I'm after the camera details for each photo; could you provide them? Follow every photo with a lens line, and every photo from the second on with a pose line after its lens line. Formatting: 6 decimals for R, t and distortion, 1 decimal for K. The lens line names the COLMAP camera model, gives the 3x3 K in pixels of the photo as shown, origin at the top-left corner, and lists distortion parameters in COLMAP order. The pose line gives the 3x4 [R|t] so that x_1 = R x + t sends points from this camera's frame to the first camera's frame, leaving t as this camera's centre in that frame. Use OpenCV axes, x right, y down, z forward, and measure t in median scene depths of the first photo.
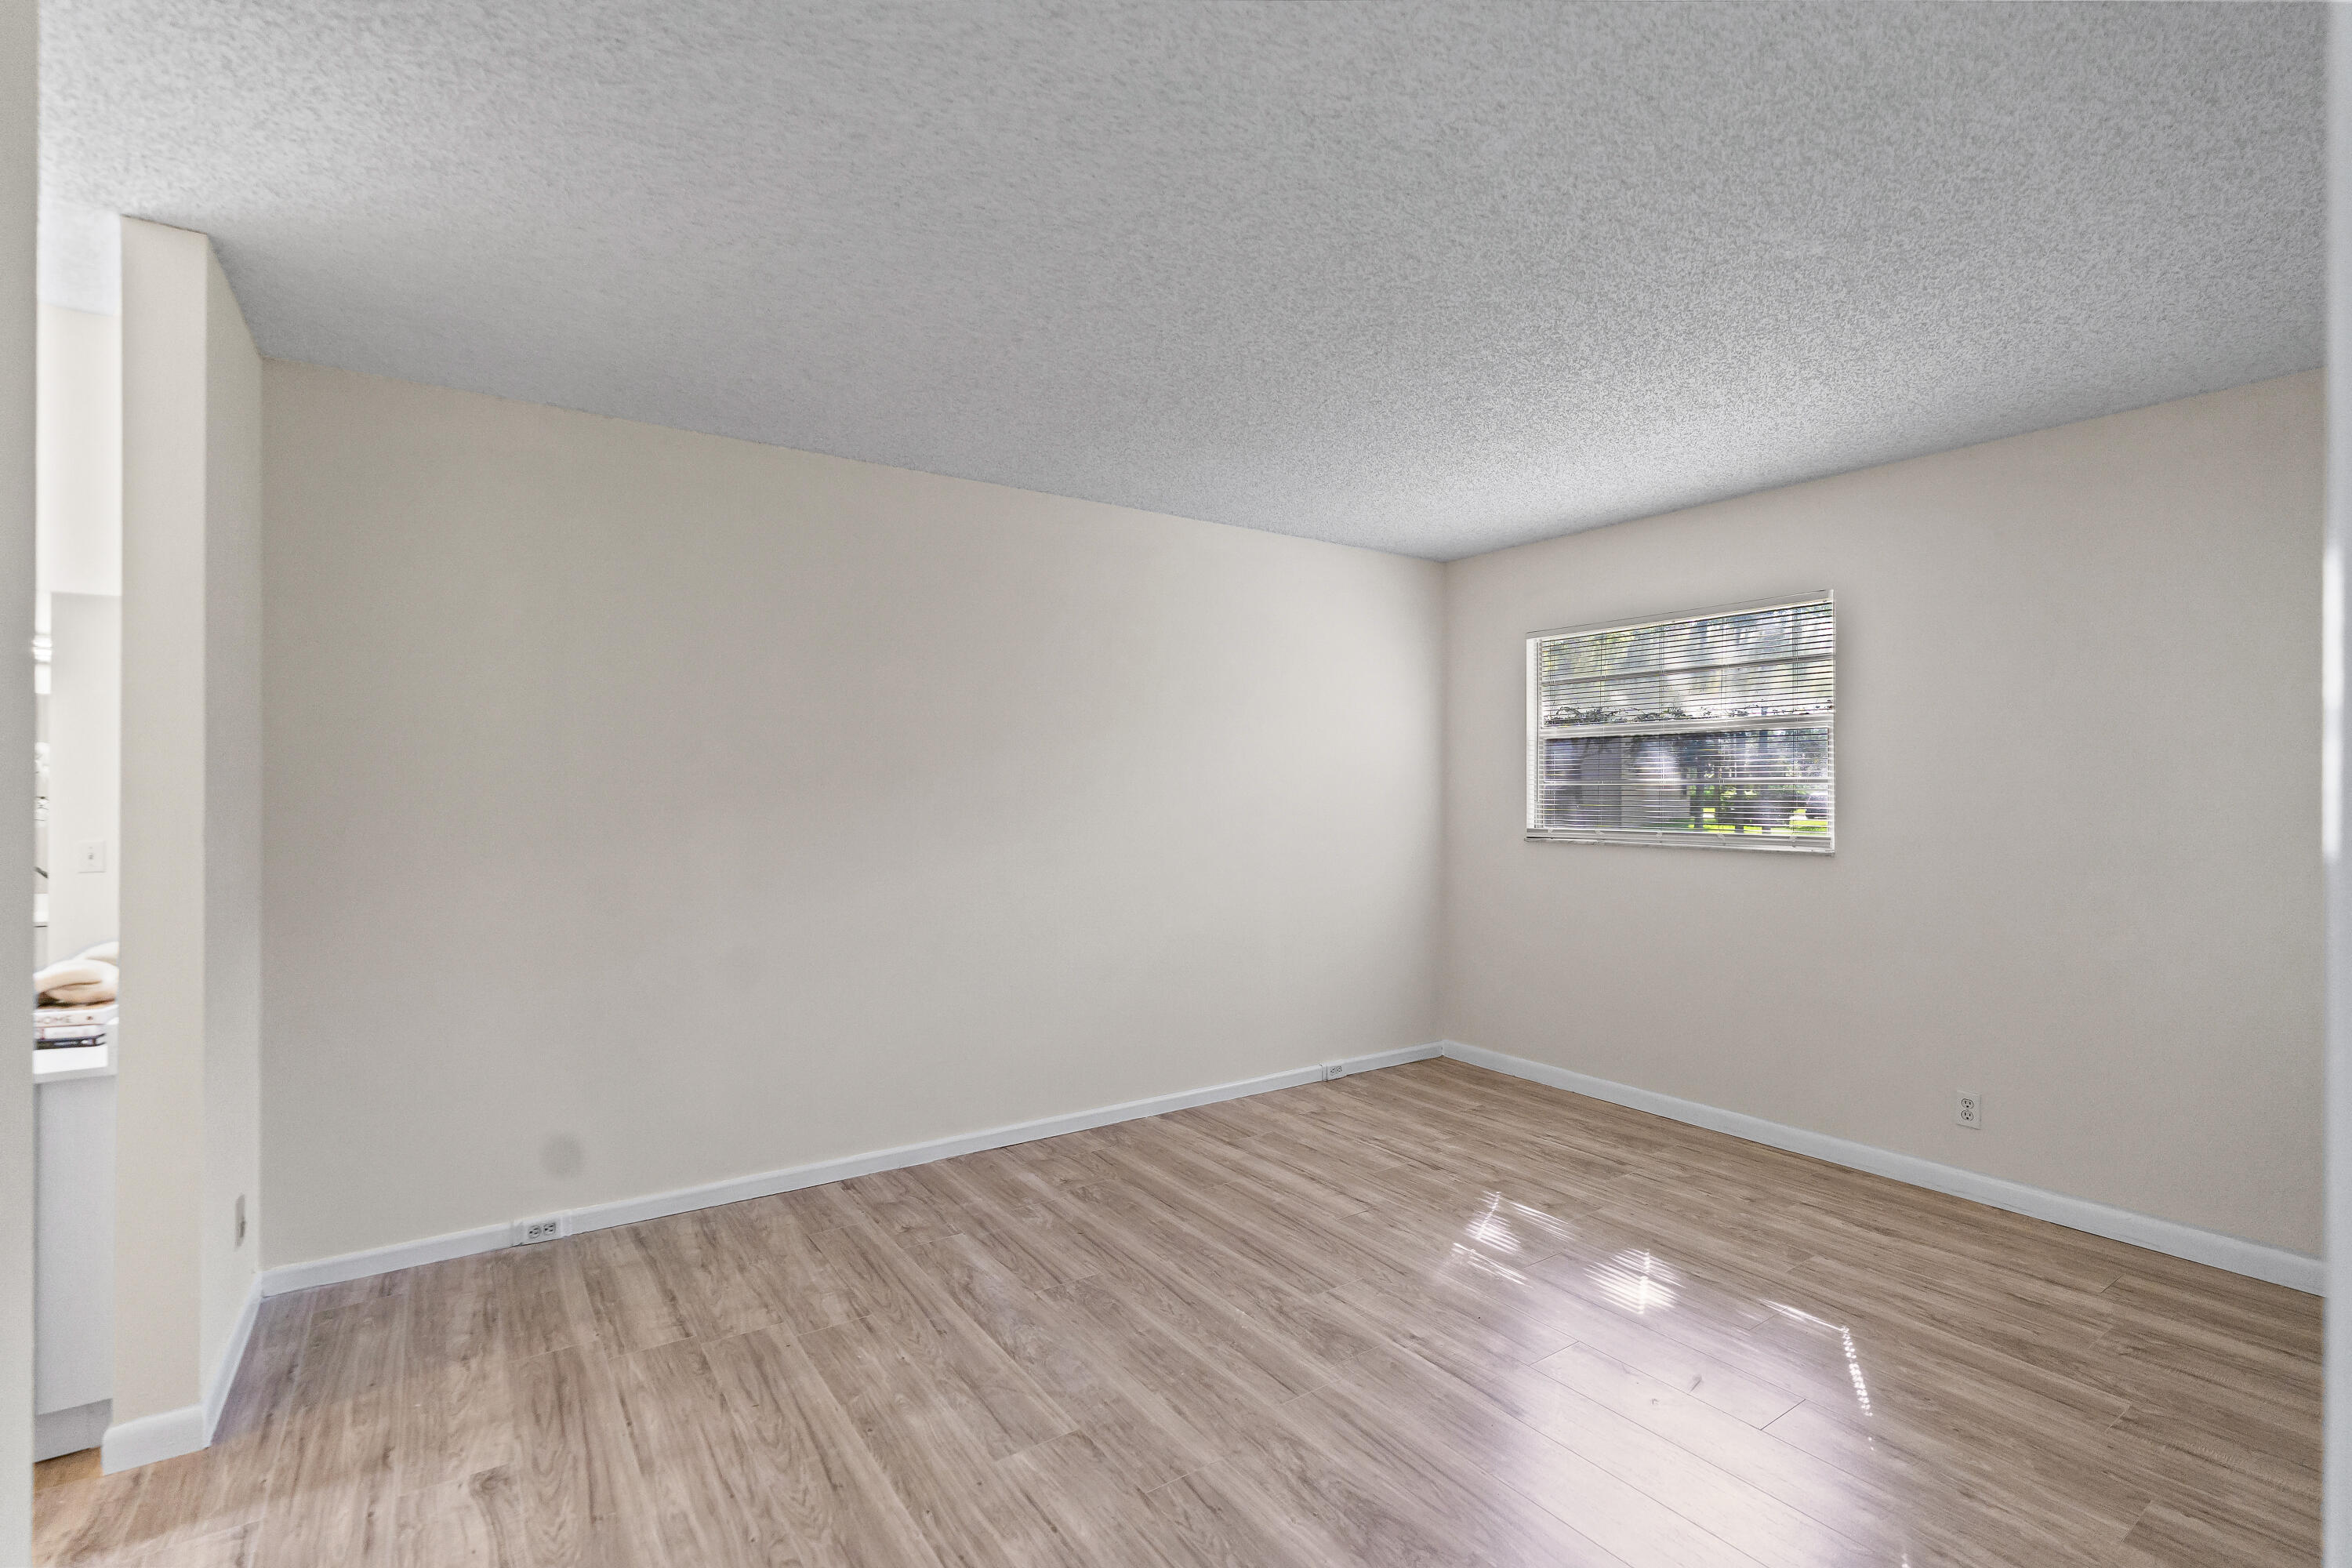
lens RADIAL K [[1060.9, 0, 1171.7], [0, 1060.9, 776.5], [0, 0, 1]] dist [-0.003502, 0.000734]
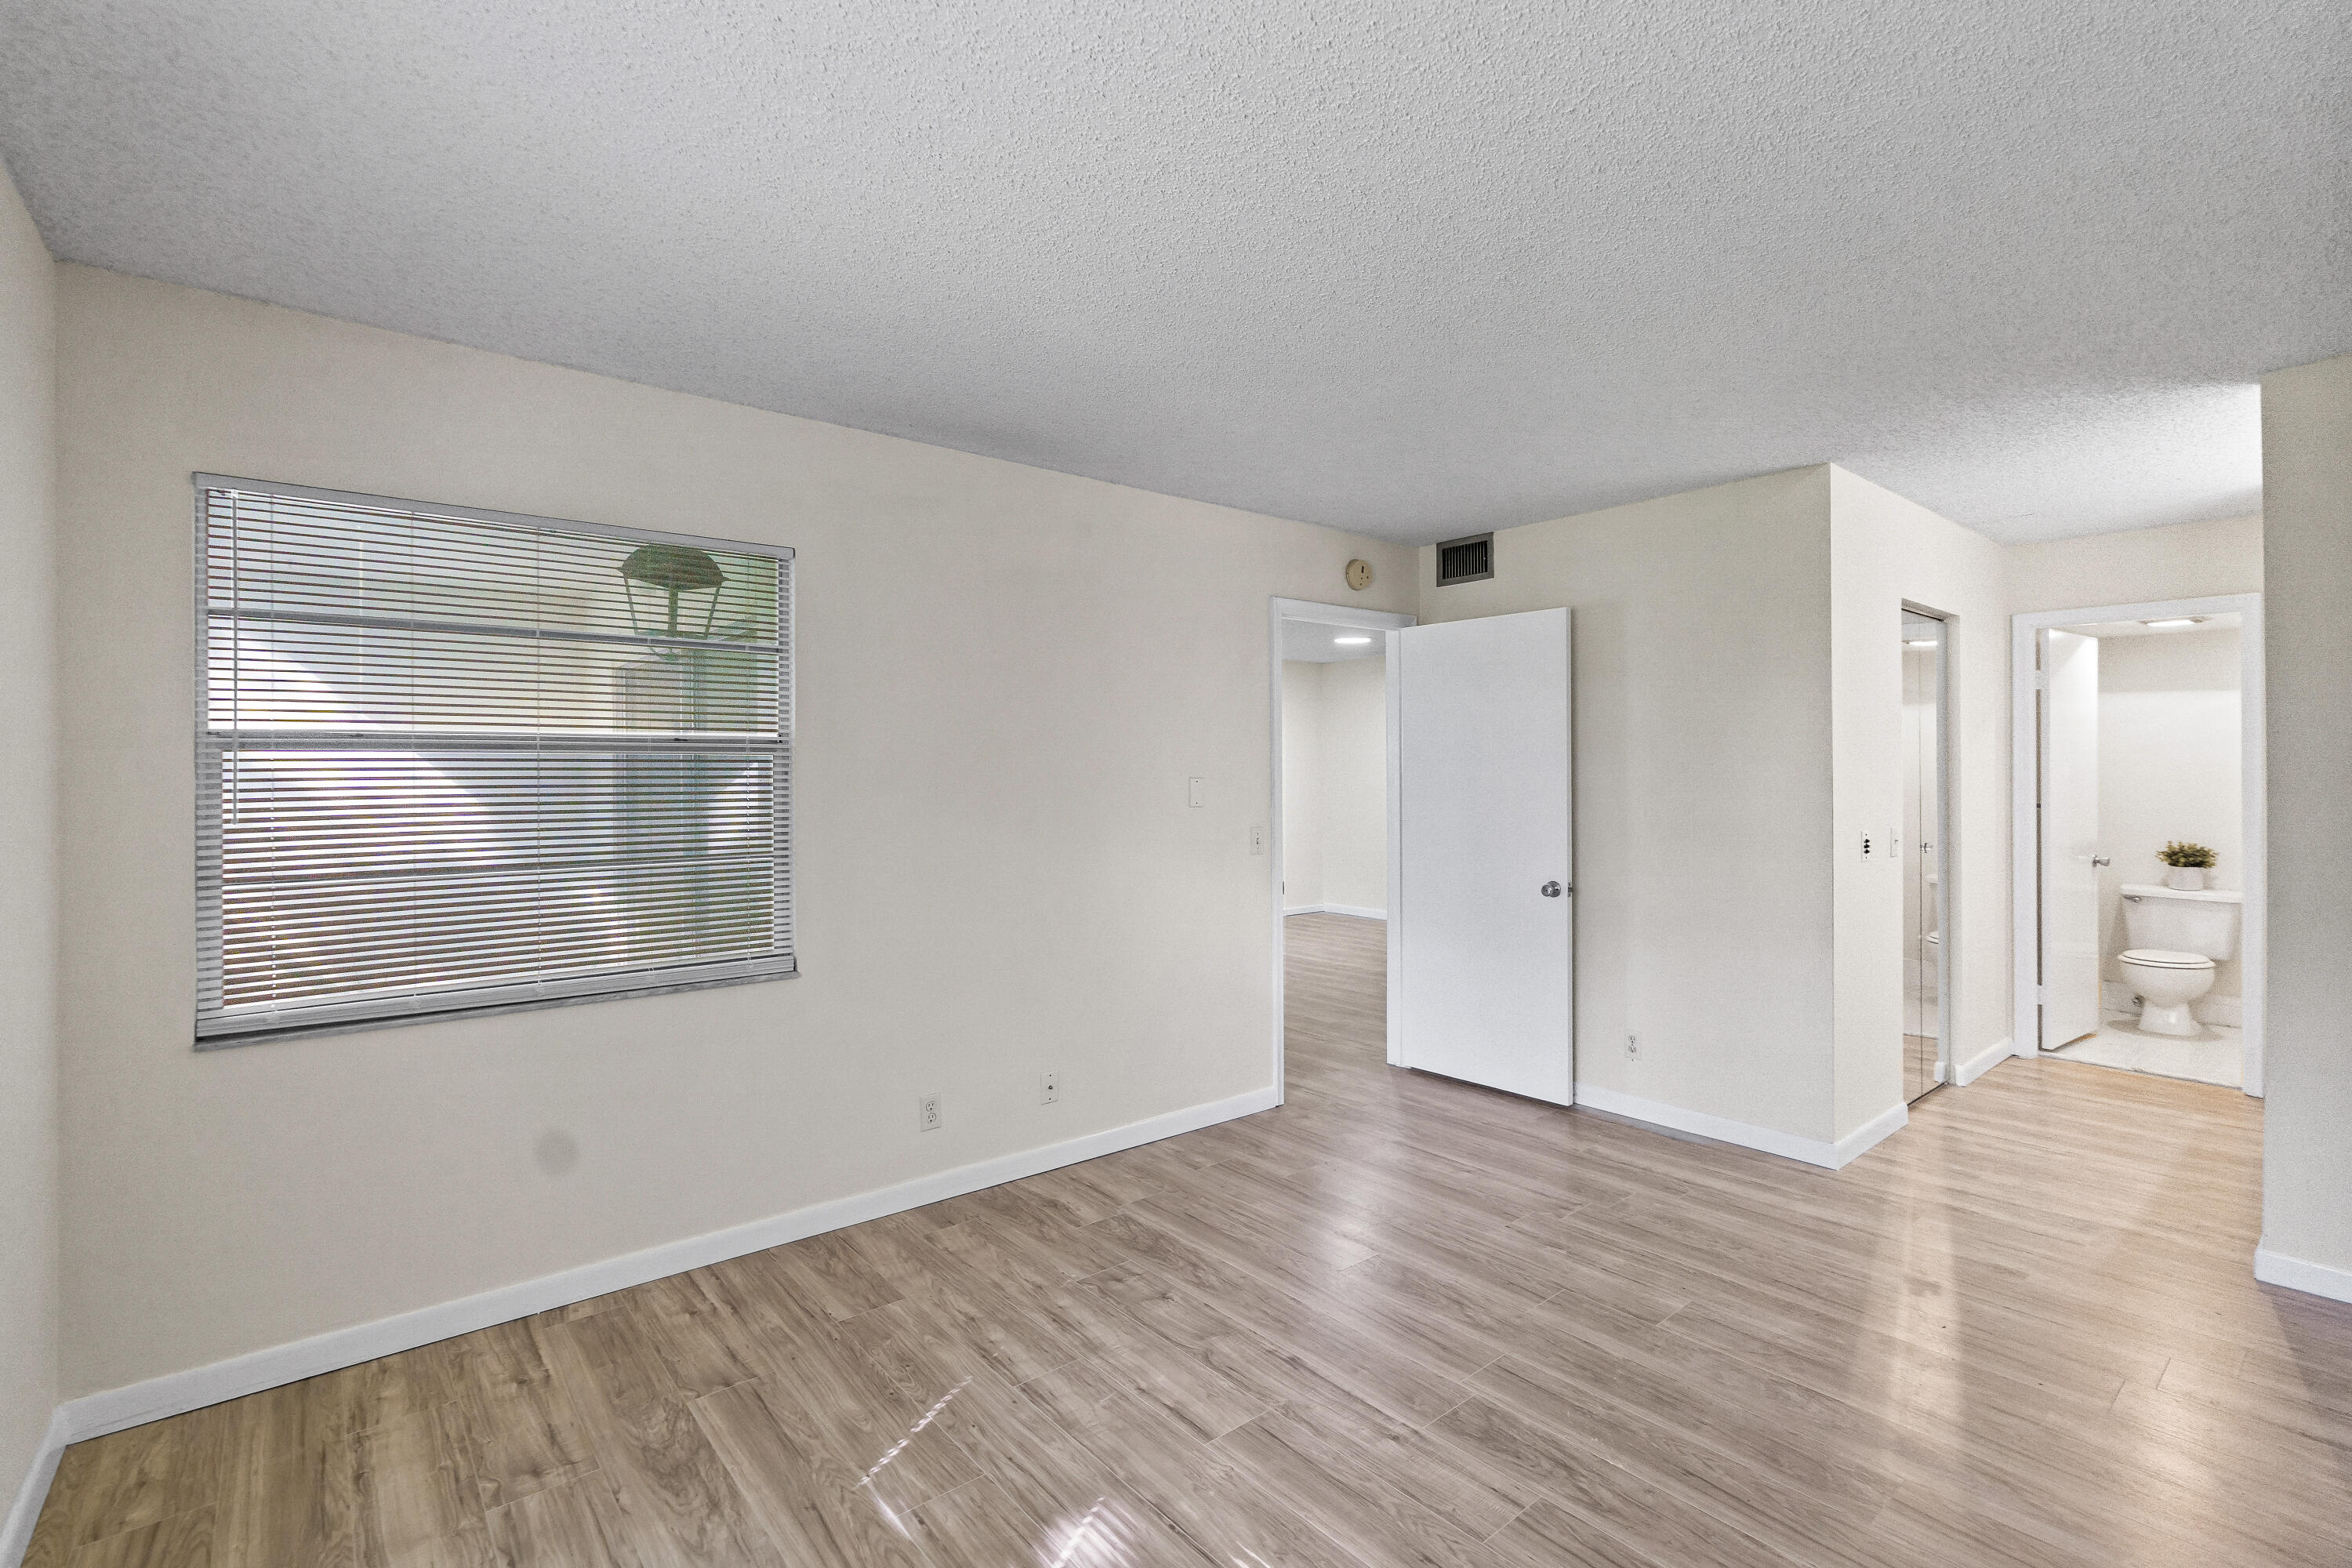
lens RADIAL K [[1063.4, 0, 1177.1], [0, 1063.4, 772.4], [0, 0, 1]] dist [-0.001402, 0.000131]
pose [[-0.995577, -0.000591, -0.093949, 0.384819], [0.000361, 0.999949, -0.010111, 0.001616], [0.093950, -0.010100, -0.995526, 1.464310]]
